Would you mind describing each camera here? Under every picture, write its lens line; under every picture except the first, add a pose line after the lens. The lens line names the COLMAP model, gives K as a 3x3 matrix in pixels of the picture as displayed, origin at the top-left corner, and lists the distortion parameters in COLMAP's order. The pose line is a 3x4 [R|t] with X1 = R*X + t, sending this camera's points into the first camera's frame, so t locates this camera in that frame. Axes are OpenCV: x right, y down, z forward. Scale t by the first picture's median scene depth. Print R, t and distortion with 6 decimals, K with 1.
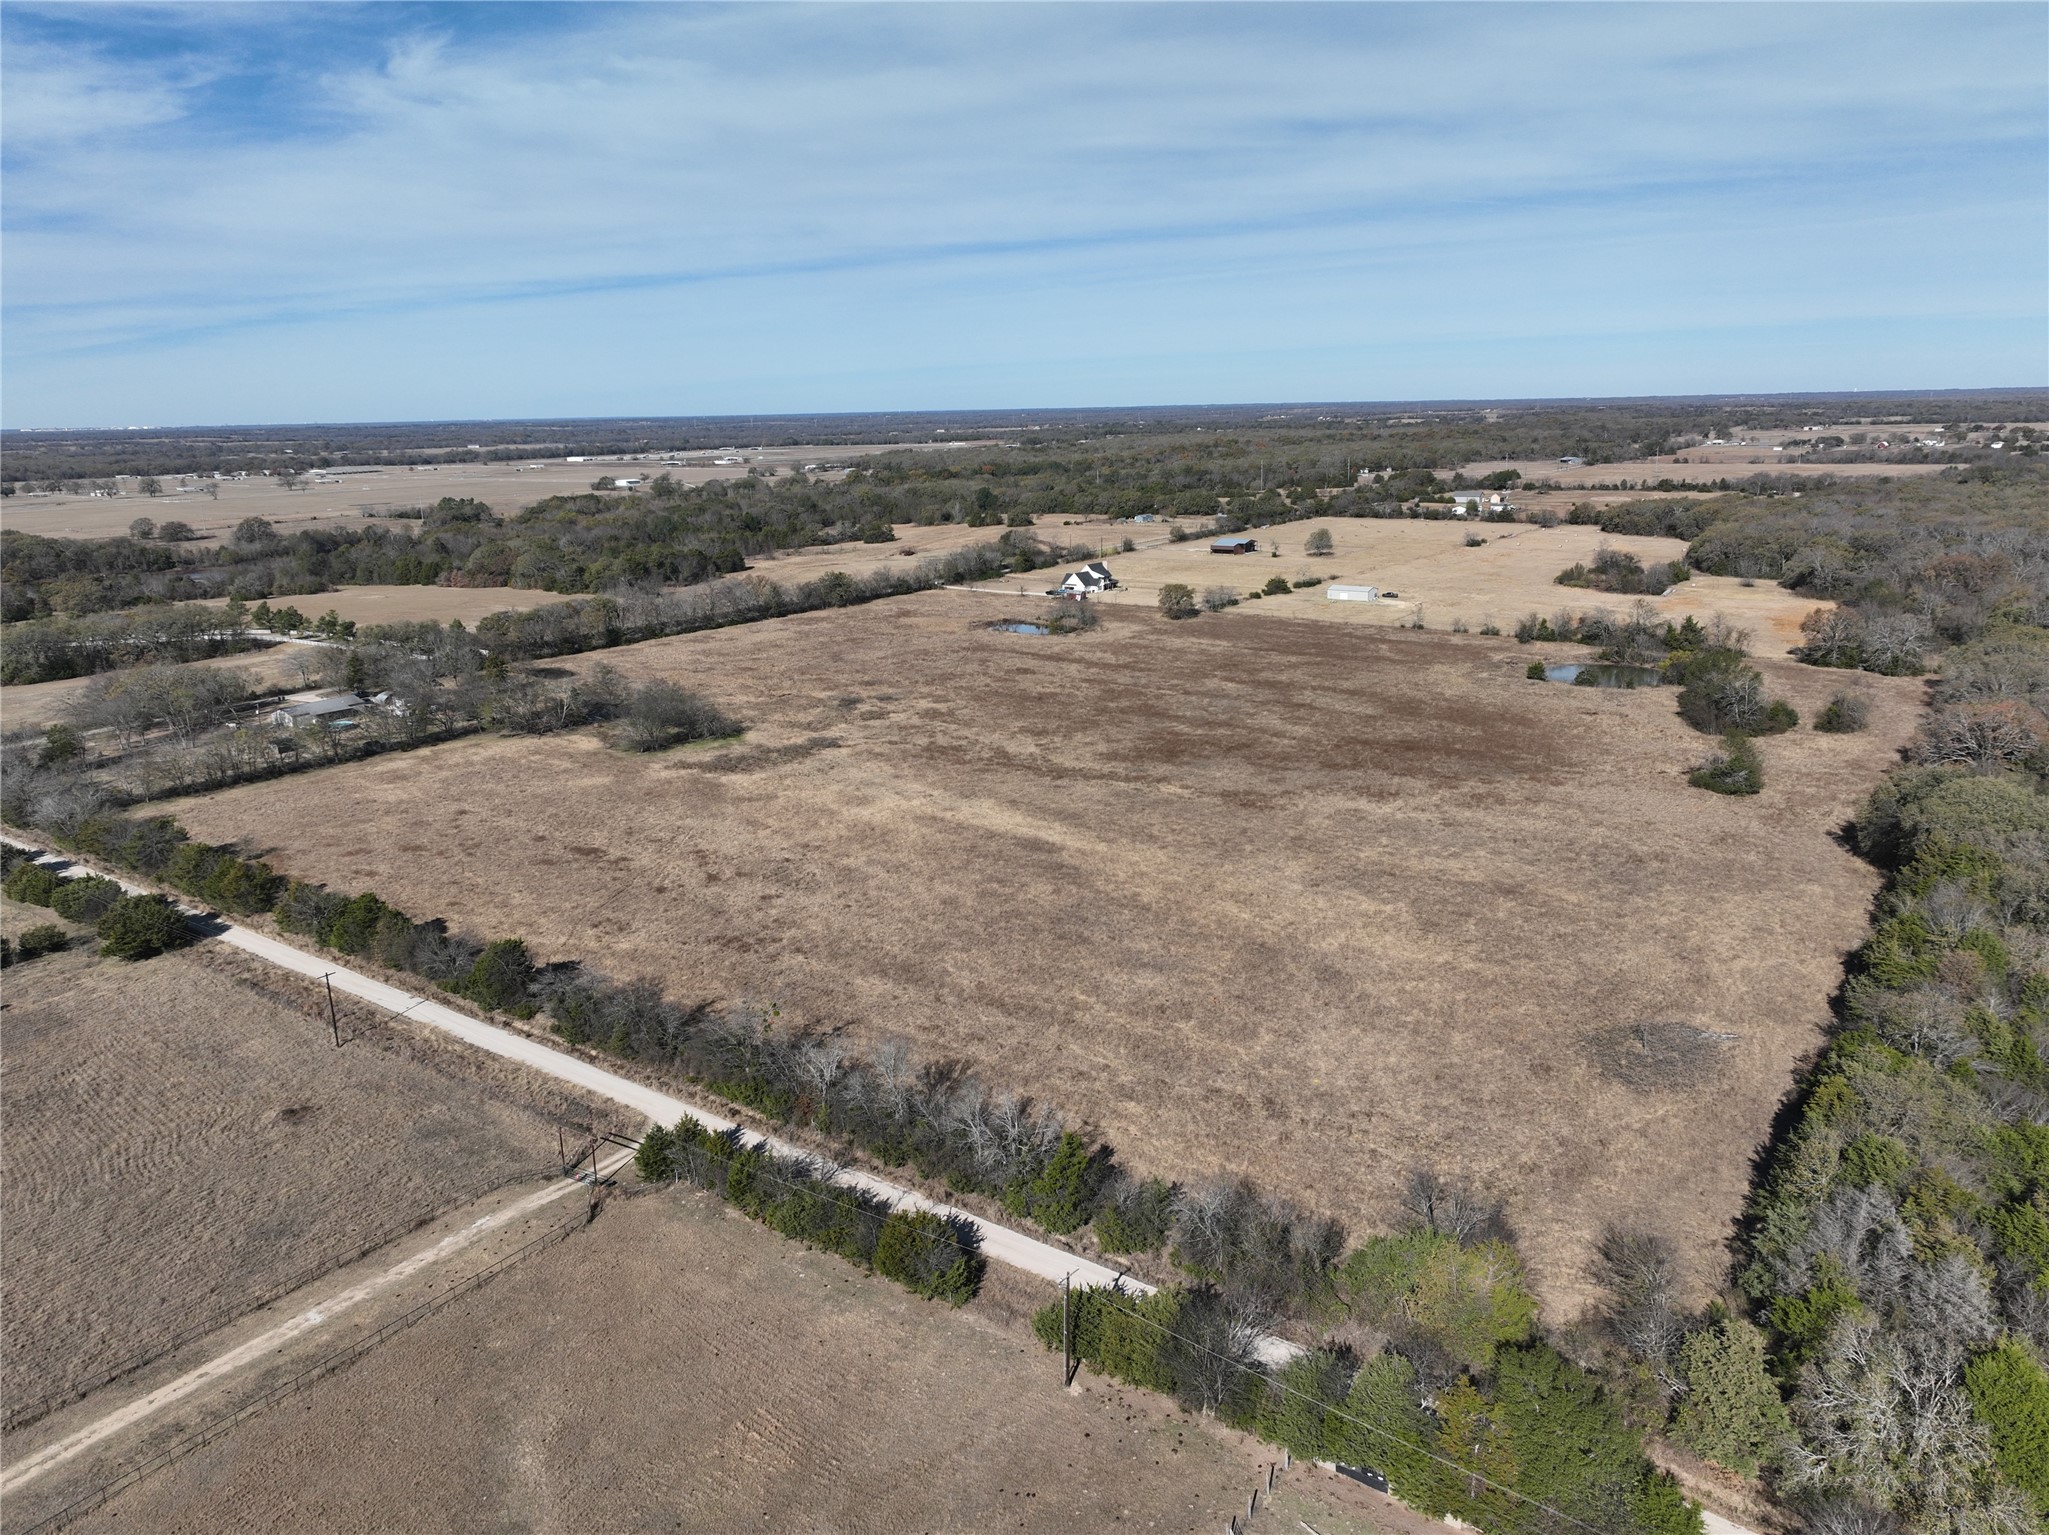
lens RADIAL K [[1422.8, 0, 1029.3], [0, 1422.8, 860.6], [0, 0, 1]] dist [-0.001306, 0.011057]
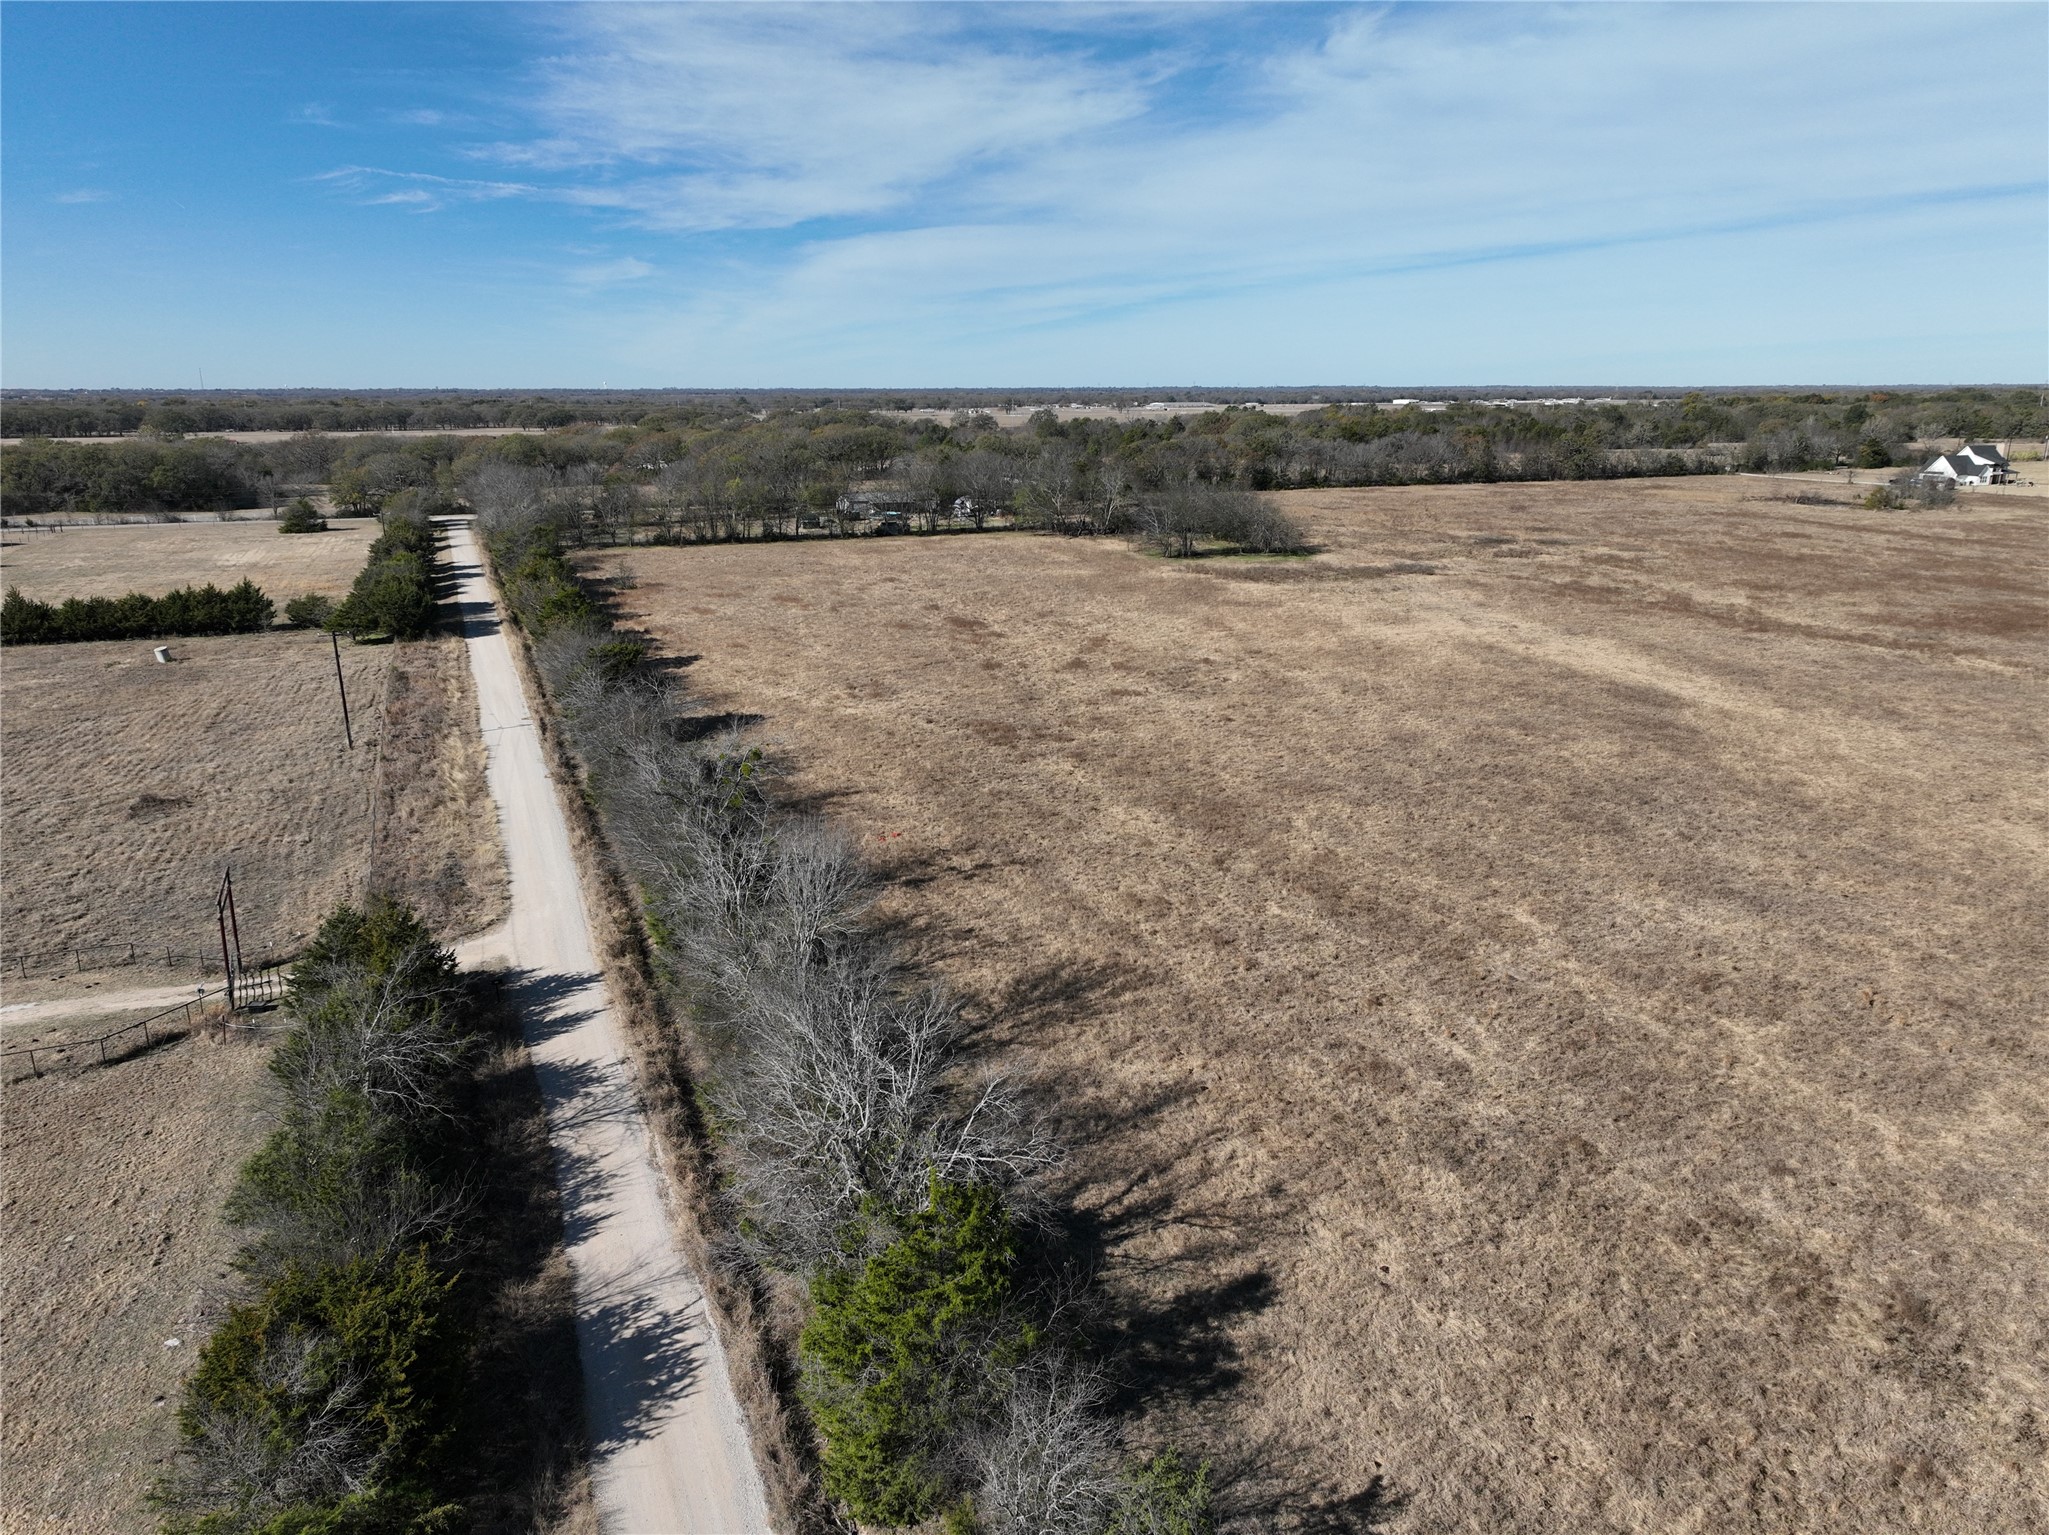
lens RADIAL K [[1422.8, 0, 1029.3], [0, 1422.8, 860.6], [0, 0, 1]] dist [-0.001306, 0.011057]
pose [[0.844273, 0.186069, -0.502574, 0.043180], [-0.178363, 0.981888, 0.063895, 0.027311], [0.505360, 0.035695, 0.862170, 0.193807]]
